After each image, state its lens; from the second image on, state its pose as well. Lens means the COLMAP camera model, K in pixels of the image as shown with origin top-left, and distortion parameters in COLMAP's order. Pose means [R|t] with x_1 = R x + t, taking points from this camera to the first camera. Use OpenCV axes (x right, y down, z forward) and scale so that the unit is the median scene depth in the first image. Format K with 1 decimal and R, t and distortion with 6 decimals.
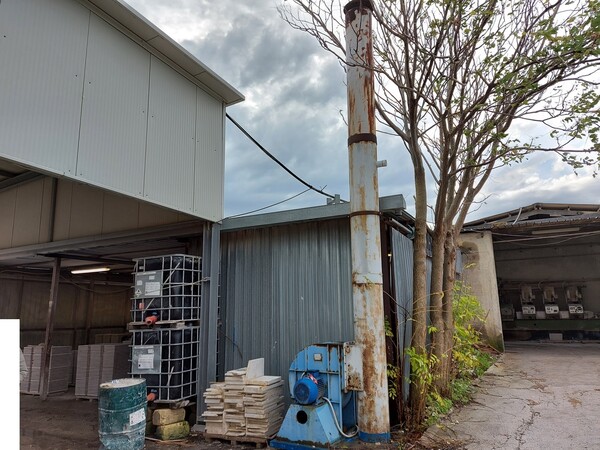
lens RADIAL K [[426.3, 0, 303.0], [0, 426.3, 228.2], [0, 0, 1]] dist [0.109881, -0.116016]
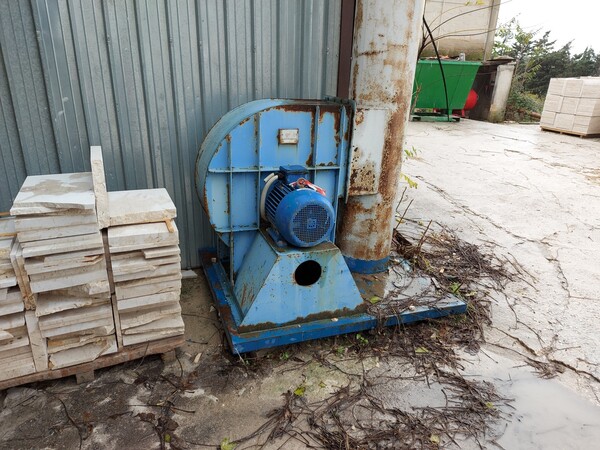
lens RADIAL K [[426.3, 0, 303.0], [0, 426.3, 228.2], [0, 0, 1]] dist [0.109881, -0.116016]
pose [[0.639948, -0.228197, 0.733752, -0.295180], [-0.192447, 0.876859, 0.440548, 0.198184], [-0.743929, -0.423137, 0.517228, 0.762871]]
